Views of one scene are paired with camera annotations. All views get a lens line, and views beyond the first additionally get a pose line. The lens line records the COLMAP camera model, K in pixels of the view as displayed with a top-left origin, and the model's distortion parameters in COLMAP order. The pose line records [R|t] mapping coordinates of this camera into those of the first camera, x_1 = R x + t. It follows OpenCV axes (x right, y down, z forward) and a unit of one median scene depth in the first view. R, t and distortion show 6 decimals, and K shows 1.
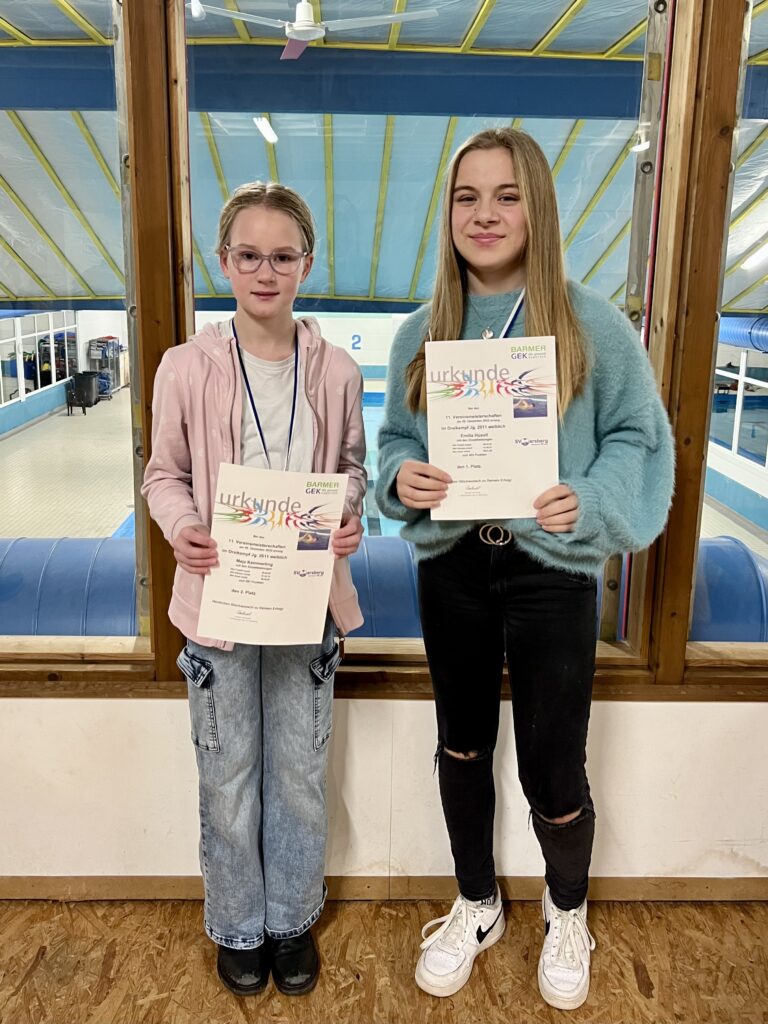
lens RADIAL K [[865.9, 0, 351.9], [0, 865.9, 447.1], [0, 0, 1]] dist [0.027935, -0.042001]
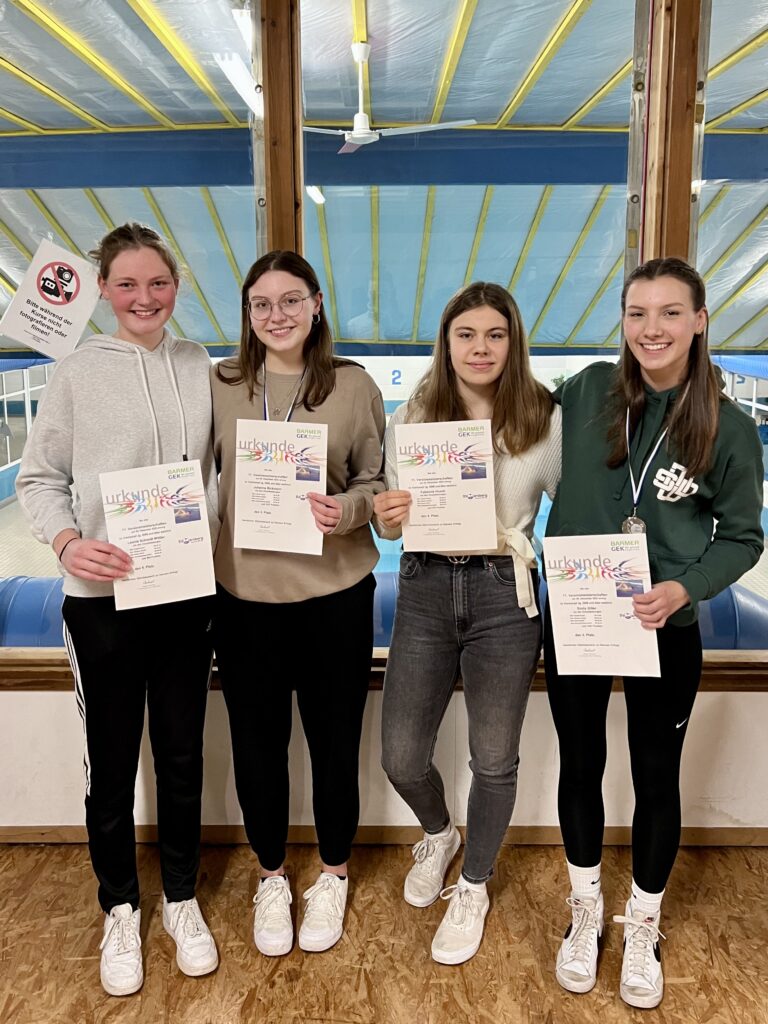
lens RADIAL K [[895.5, 0, 364.7], [0, 895.5, 436.5], [0, 0, 1]] dist [0.013379, -0.009958]
pose [[0.999502, -0.012359, -0.029039, -0.049276], [0.010887, 0.998674, -0.050312, -0.041720], [0.029623, 0.049971, 0.998311, -0.437425]]
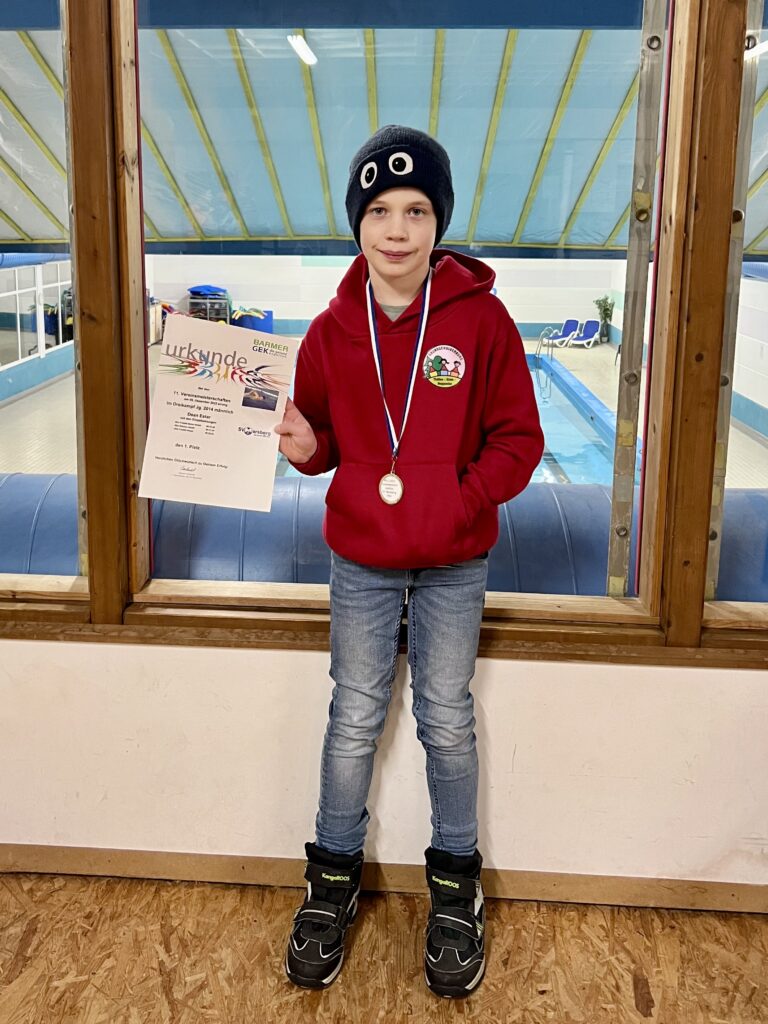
lens RADIAL K [[989.4, 0, 334.7], [0, 989.4, 383.6], [0, 0, 1]] dist [0.024395, -0.038211]
pose [[0.996635, 0.011929, -0.081093, 0.101808], [-0.014695, 0.999327, -0.033596, 0.053986], [0.080638, 0.034674, 0.996140, -0.000690]]
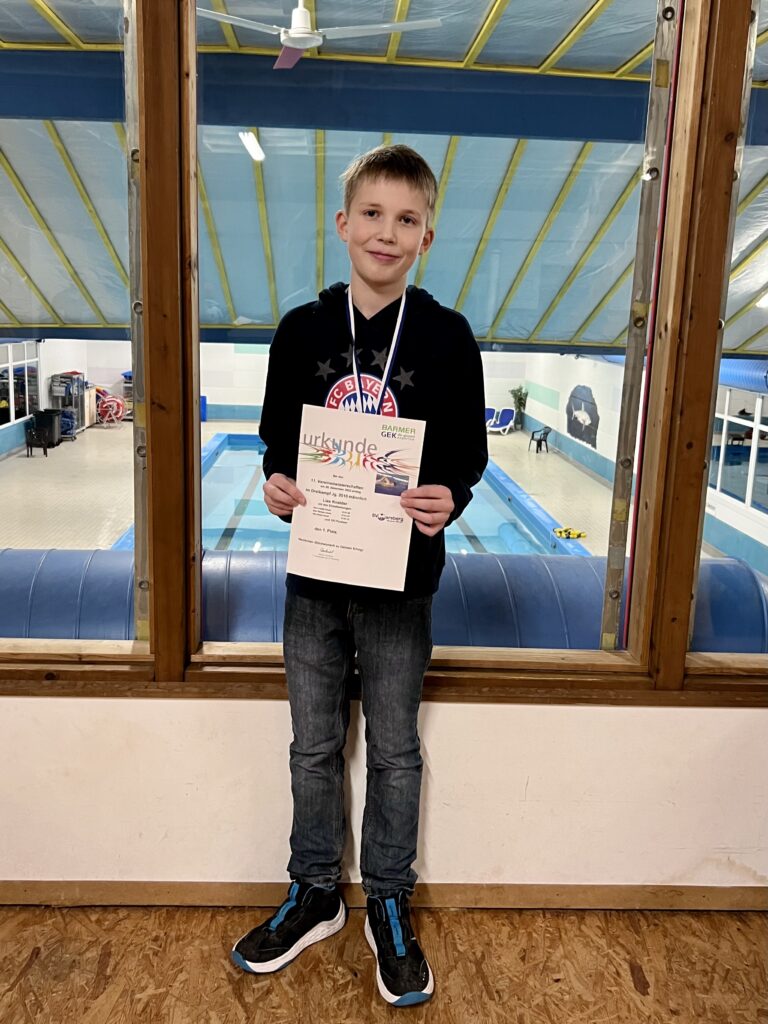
lens RADIAL K [[947.0, 0, 357.6], [0, 947.0, 498.7], [0, 0, 1]] dist [0.010835, -0.007003]
pose [[0.999638, 0.014335, 0.022758, -0.021996], [-0.014299, 0.999896, -0.001717, 0.059042], [-0.022780, 0.001391, 0.999740, -0.086290]]
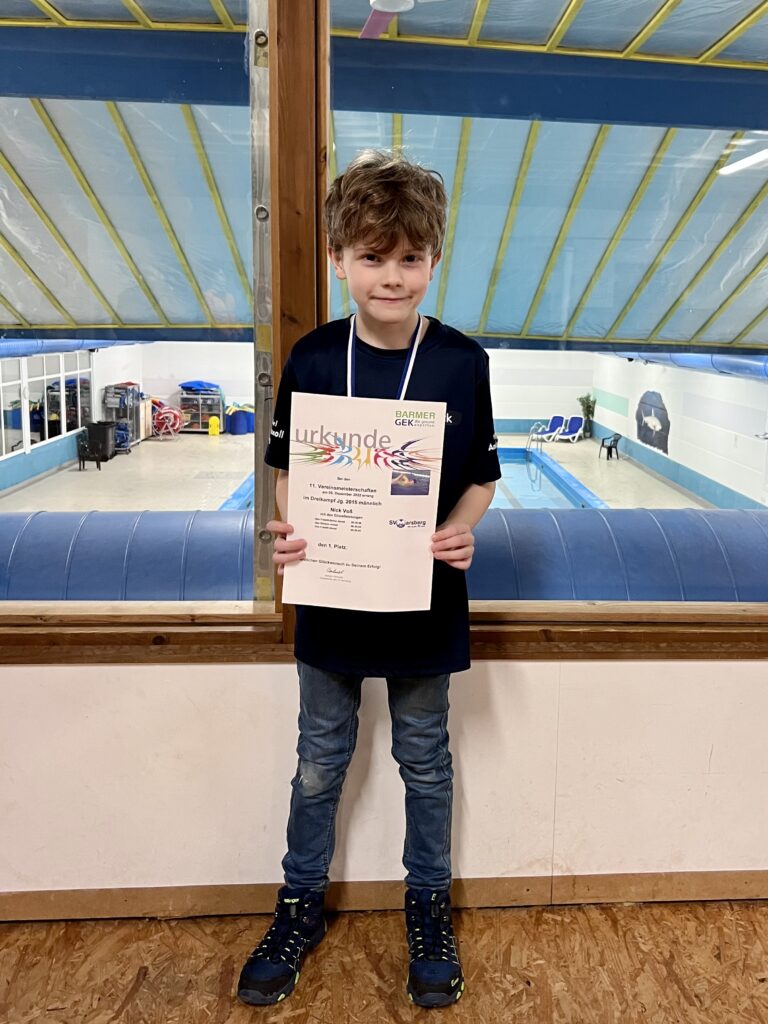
lens RADIAL K [[965.0, 0, 472.8], [0, 965.0, 463.4], [0, 0, 1]] dist [0.010138, -0.011343]
pose [[0.997015, 0.002576, 0.077161, -0.112979], [0.001674, 0.998486, -0.054972, 0.144718], [-0.077186, 0.054937, 0.995502, 0.036279]]
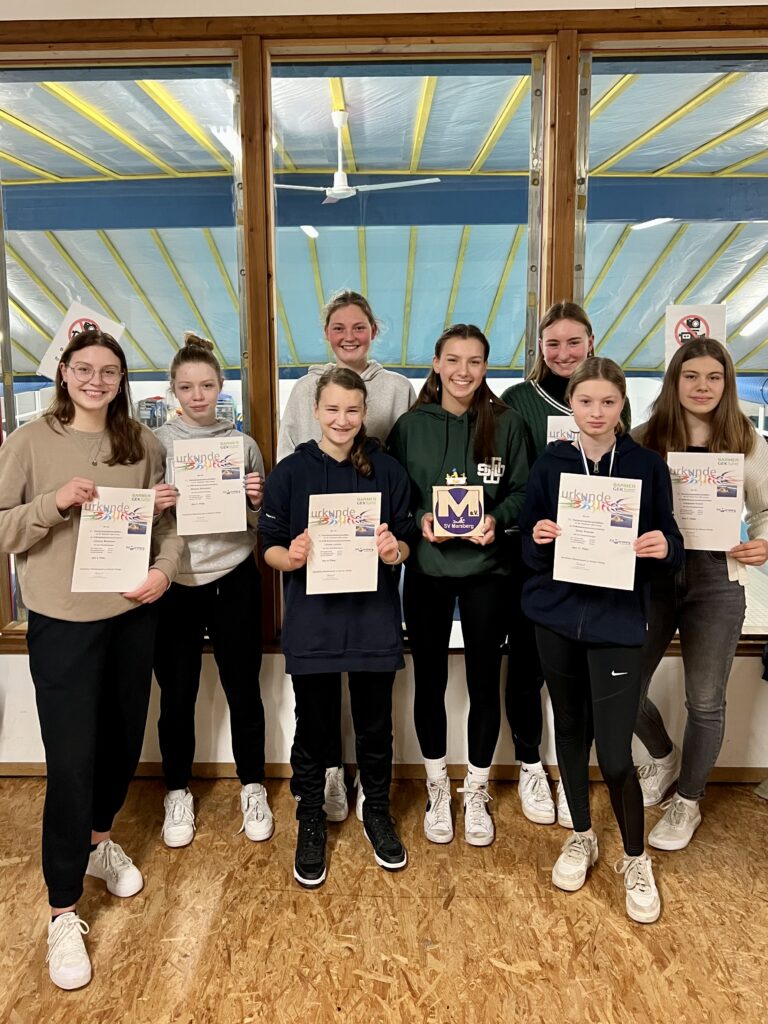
lens RADIAL K [[886.3, 0, 349.1], [0, 886.3, 441.2], [0, 0, 1]] dist [0.016679, -0.003599]
pose [[0.998698, -0.013793, -0.049119, 0.048443], [0.010544, 0.997776, -0.065811, -0.021212], [0.049917, 0.065207, 0.996622, -0.798499]]
